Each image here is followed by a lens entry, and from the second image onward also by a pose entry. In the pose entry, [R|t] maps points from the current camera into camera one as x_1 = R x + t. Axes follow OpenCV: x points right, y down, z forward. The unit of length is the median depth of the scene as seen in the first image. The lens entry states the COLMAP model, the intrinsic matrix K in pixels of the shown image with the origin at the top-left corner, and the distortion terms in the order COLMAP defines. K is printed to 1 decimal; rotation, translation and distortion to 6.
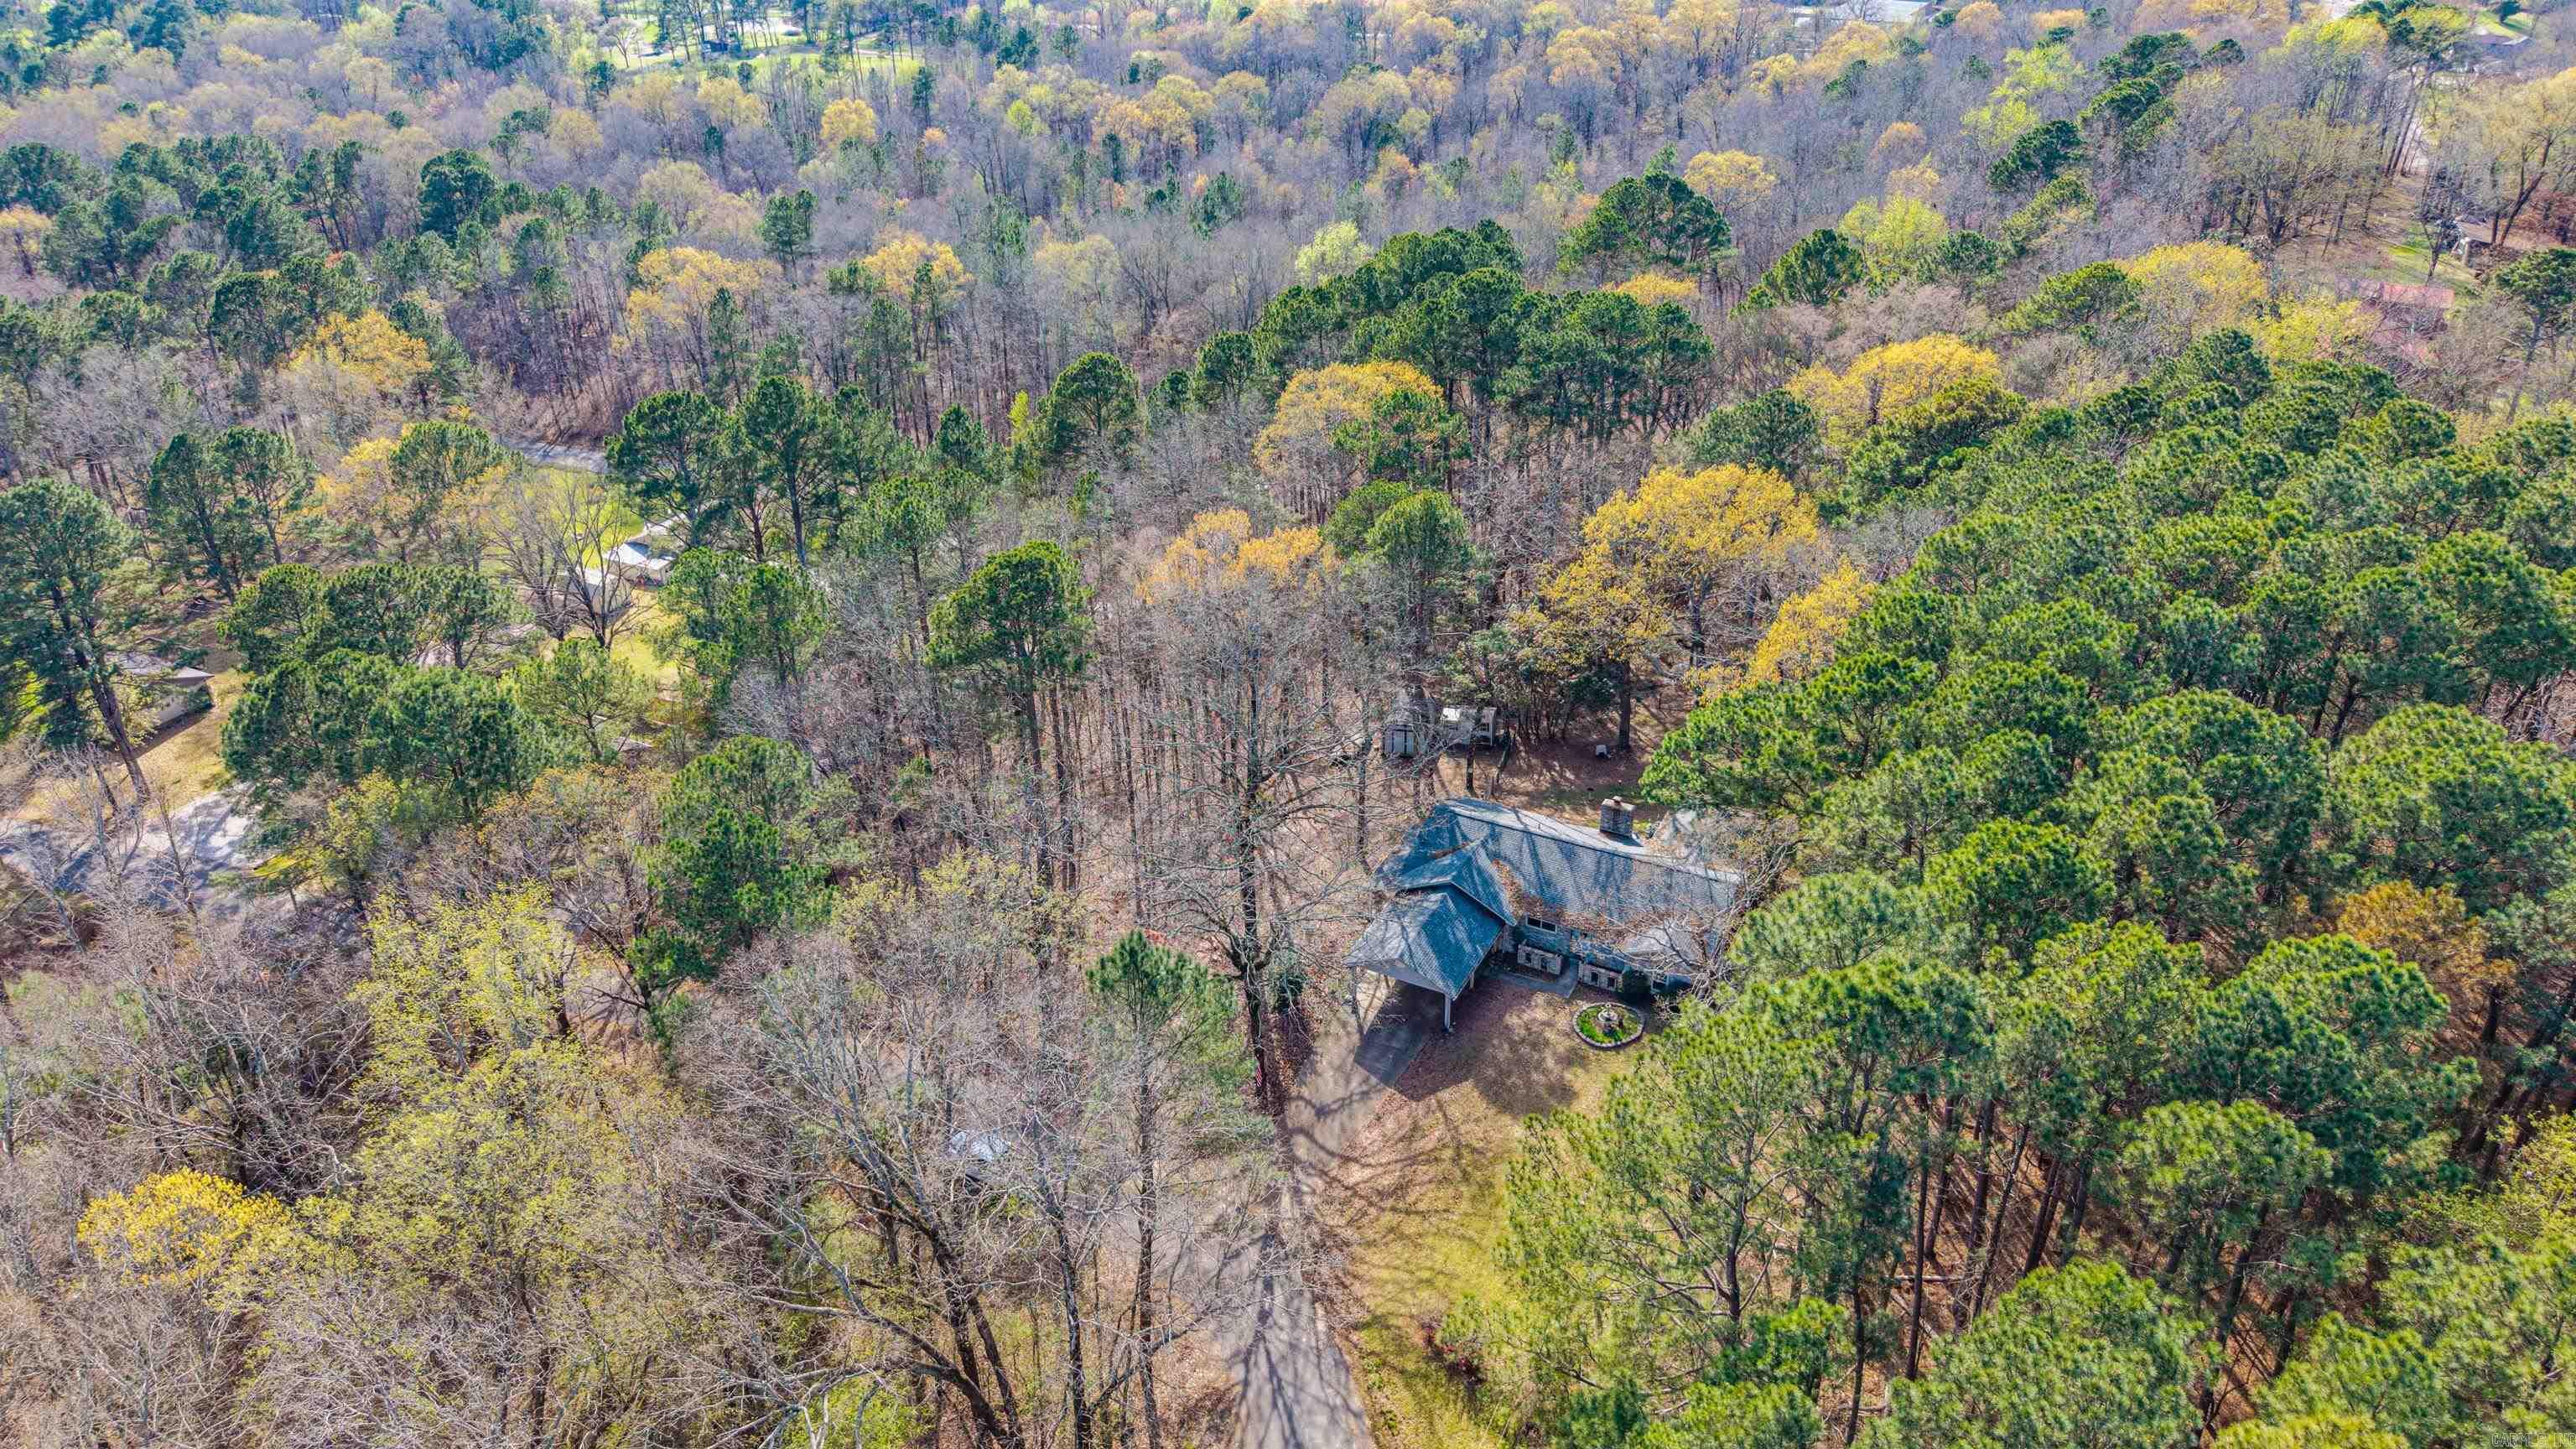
lens RADIAL K [[1770.4, 0, 1291.4], [0, 1770.4, 723.6], [0, 0, 1]] dist [0.062555, -0.005945]
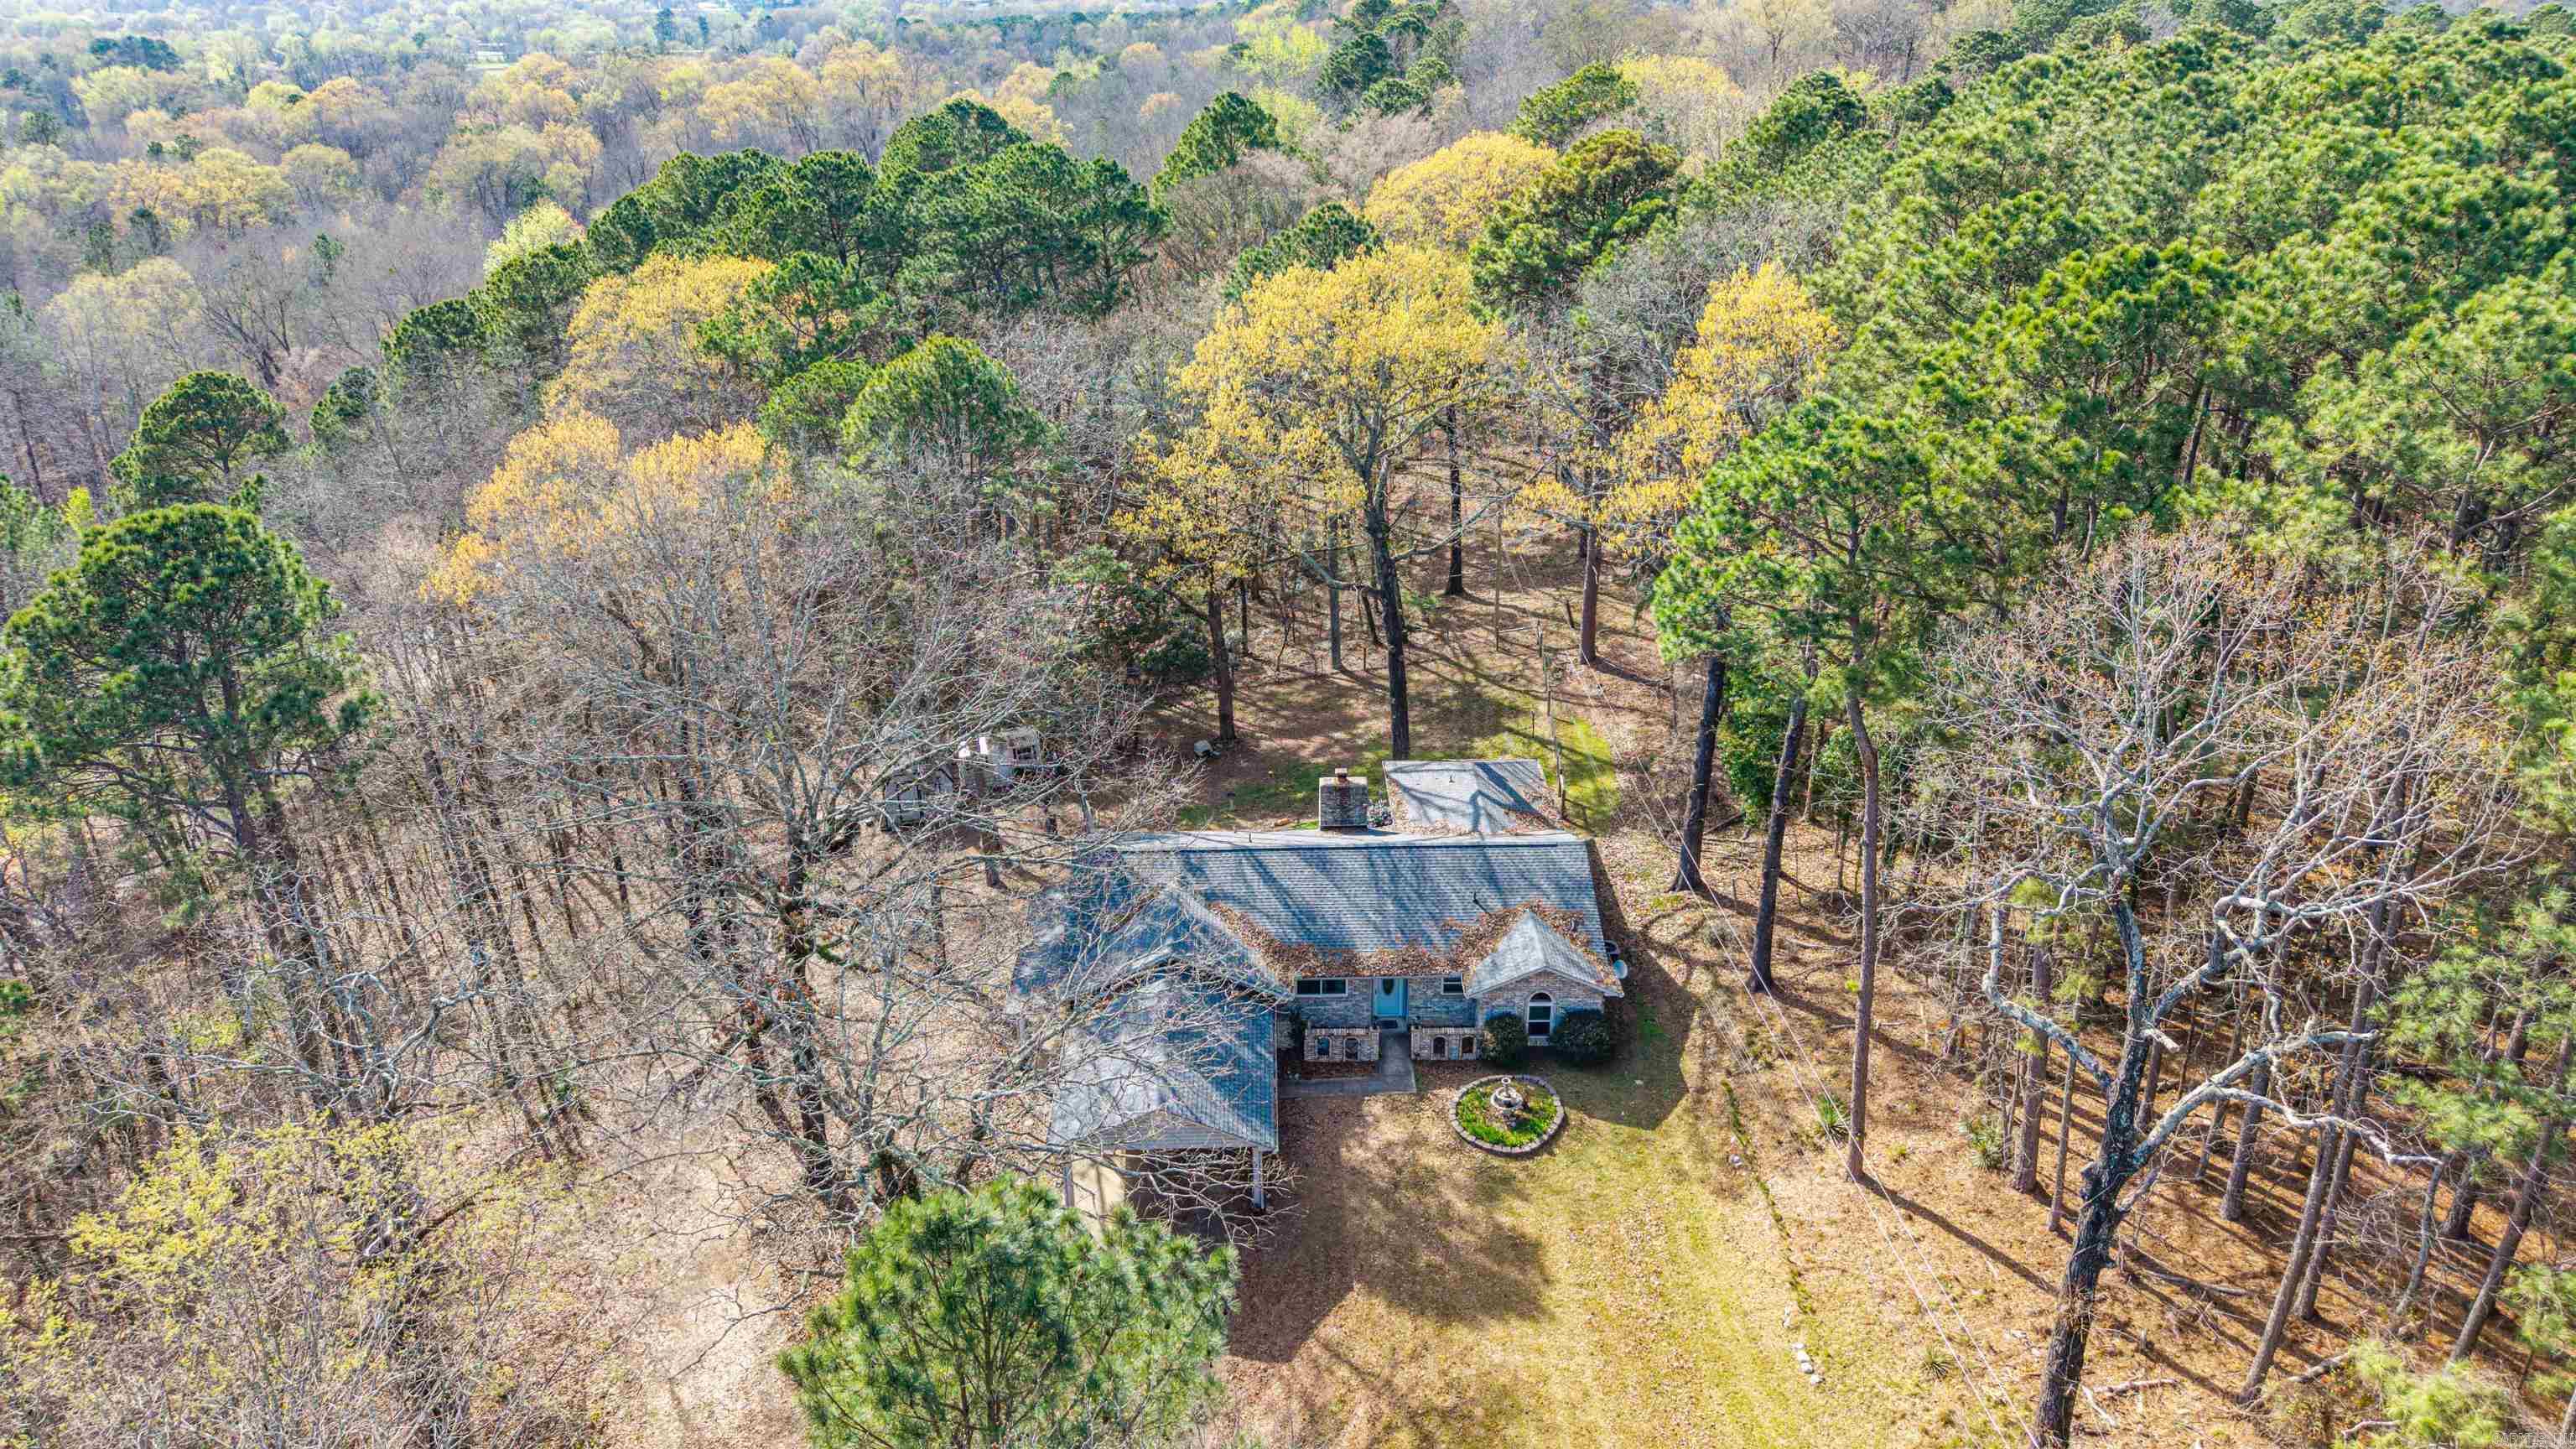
lens RADIAL K [[1770.4, 0, 1288.6], [0, 1770.4, 731.9], [0, 0, 1]] dist [0.062555, -0.005945]
pose [[0.889060, -0.197731, 0.412886, -0.092673], [0.227998, 0.973345, -0.024810, 0.039876], [-0.396975, 0.116195, 0.910445, 0.426978]]
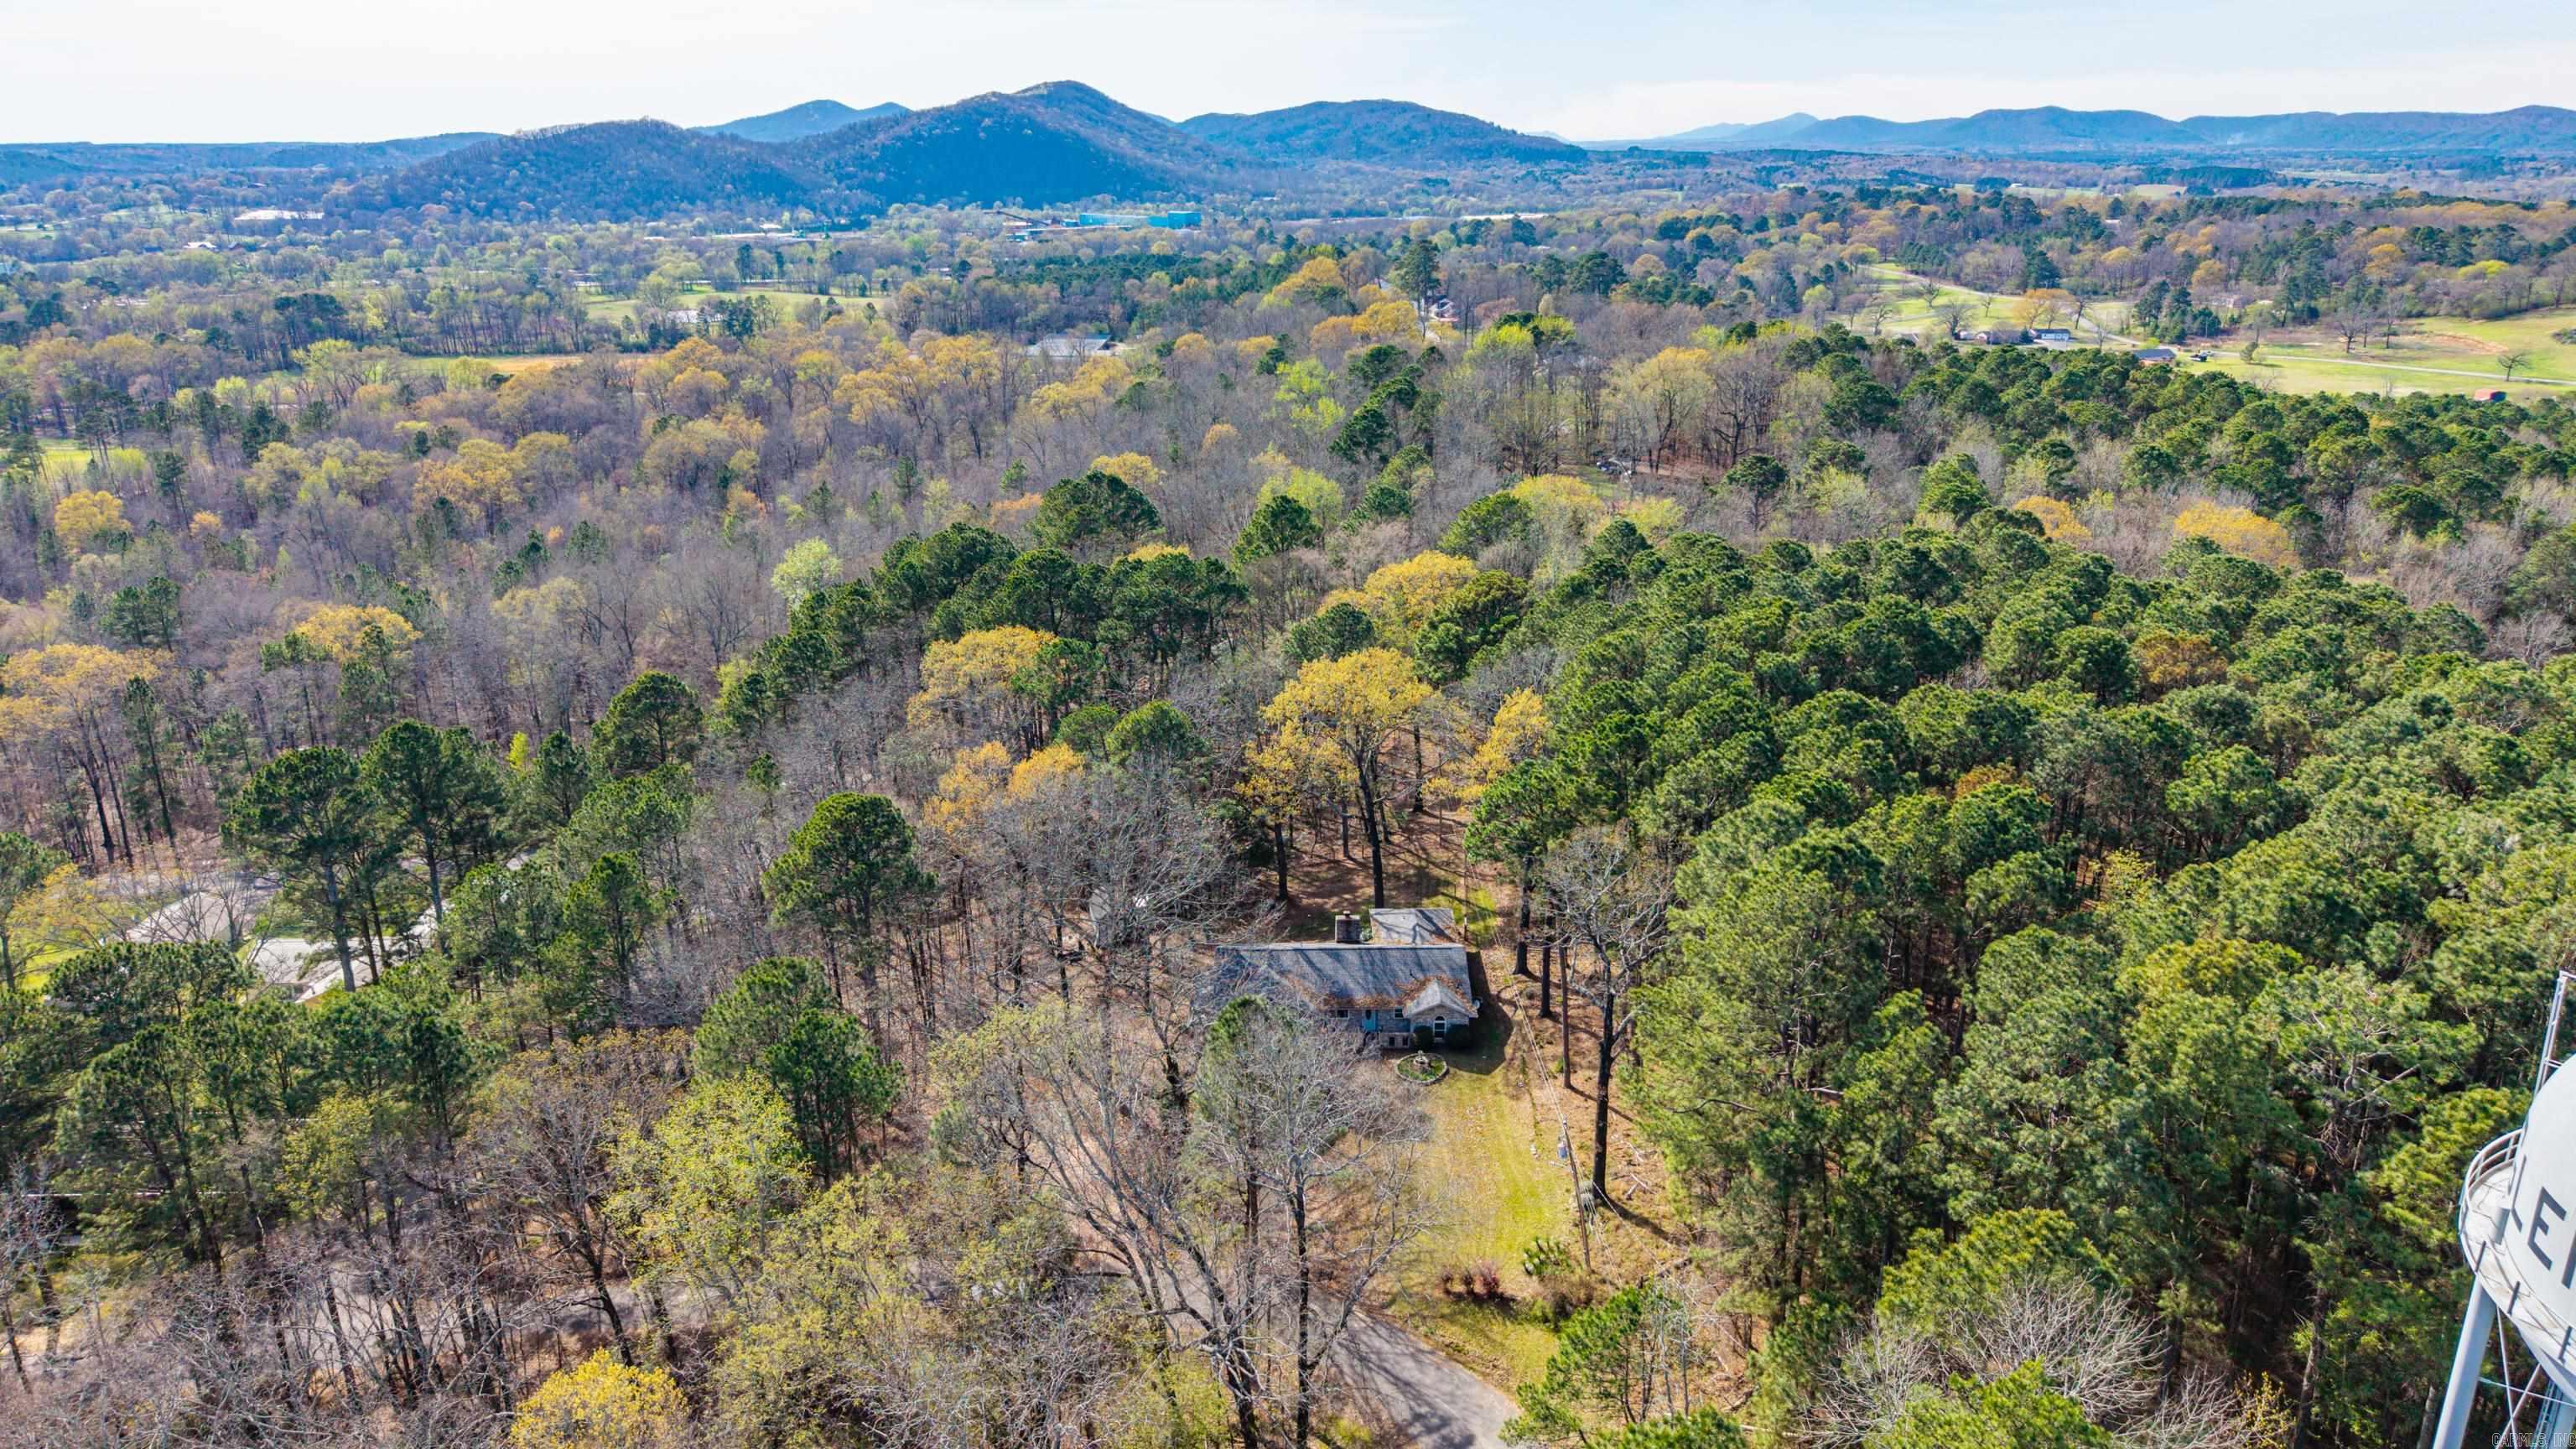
lens RADIAL K [[1770.4, 0, 1291.8], [0, 1770.4, 701.9], [0, 0, 1]] dist [0.062555, -0.005945]
pose [[0.893349, -0.145190, 0.425262, -0.365964], [0.222577, 0.965088, -0.138073, 0.062886], [-0.390368, 0.218001, 0.894476, -0.146299]]
